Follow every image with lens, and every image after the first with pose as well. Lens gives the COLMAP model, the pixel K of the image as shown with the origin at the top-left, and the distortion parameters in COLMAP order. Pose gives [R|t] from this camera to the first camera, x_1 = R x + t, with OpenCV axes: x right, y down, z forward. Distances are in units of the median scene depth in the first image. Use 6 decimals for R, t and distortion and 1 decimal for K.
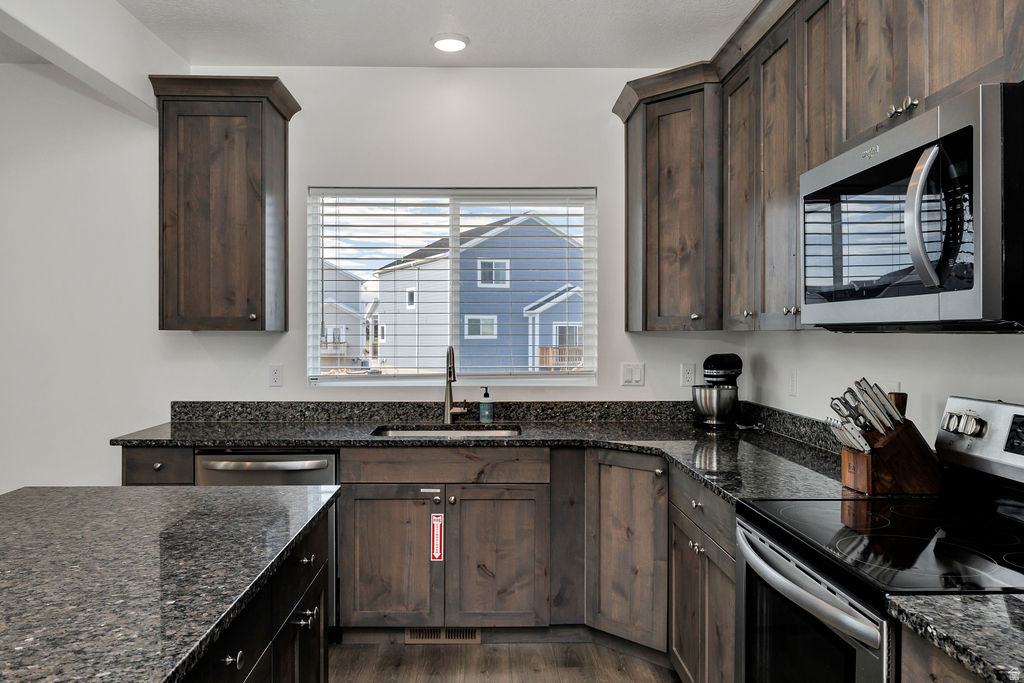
lens RADIAL K [[764.5, 0, 511.3], [0, 764.5, 339.8], [0, 0, 1]] dist [-0.008282, -0.000580]
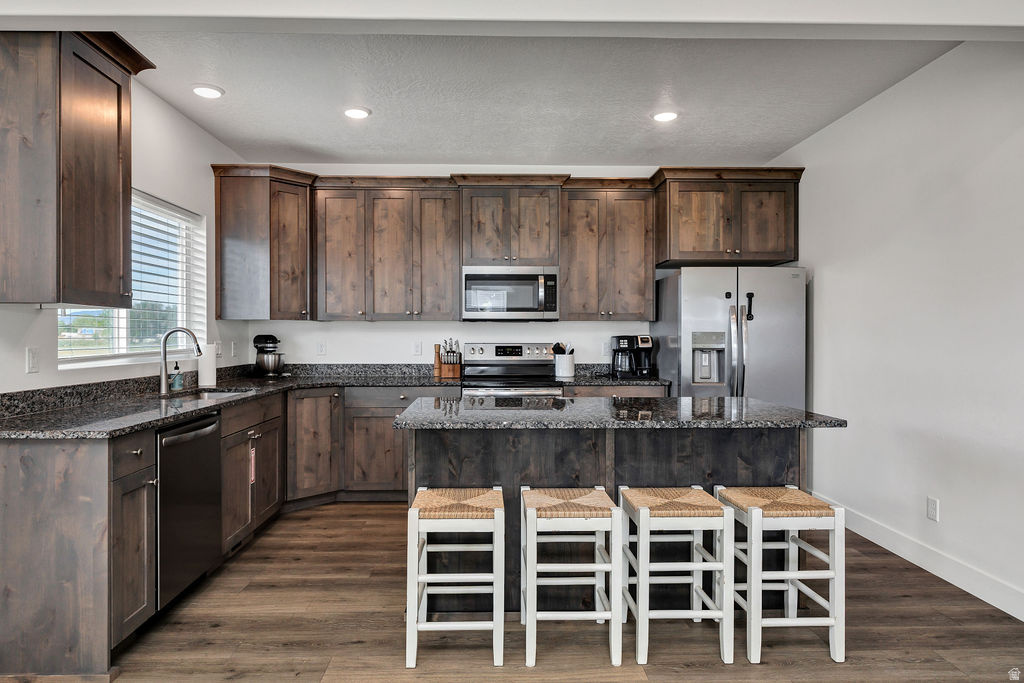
lens RADIAL K [[590.7, 0, 509.8], [0, 590.7, 338.2], [0, 0, 1]] dist [0.000352, 0.000108]
pose [[-0.023334, -0.003876, 0.999720, -1.006734], [0.010147, 0.999940, 0.004113, 0.025521], [-0.999676, 0.010240, -0.023293, 0.483009]]
